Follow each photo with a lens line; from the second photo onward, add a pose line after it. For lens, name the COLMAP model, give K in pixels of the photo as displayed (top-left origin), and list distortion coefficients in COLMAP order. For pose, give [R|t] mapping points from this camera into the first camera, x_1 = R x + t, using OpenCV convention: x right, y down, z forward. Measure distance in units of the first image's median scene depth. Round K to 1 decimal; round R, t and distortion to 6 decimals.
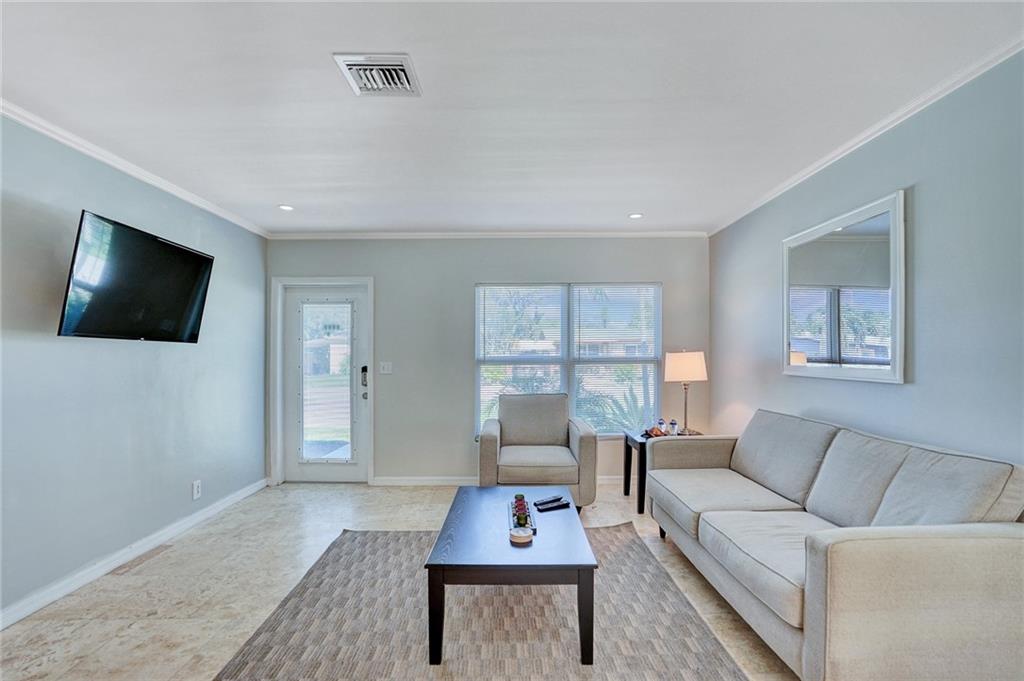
lens RADIAL K [[481.2, 0, 521.0], [0, 481.2, 355.8], [0, 0, 1]] dist [-0.063961, 0.022848]
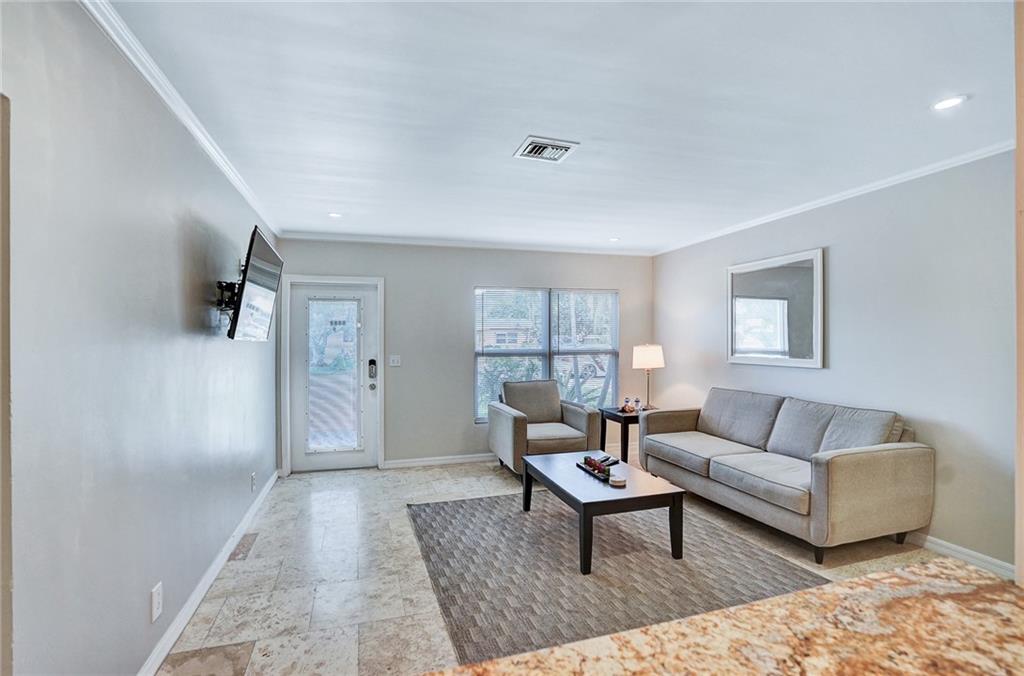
lens RADIAL K [[481.2, 0, 511.9], [0, 481.2, 332.0], [0, 0, 1]] dist [-0.063961, 0.022848]
pose [[0.960850, 0.001383, 0.277064, -0.363964], [0.003857, 0.999824, -0.018365, -0.021895], [-0.277041, 0.018715, 0.960676, -0.147924]]
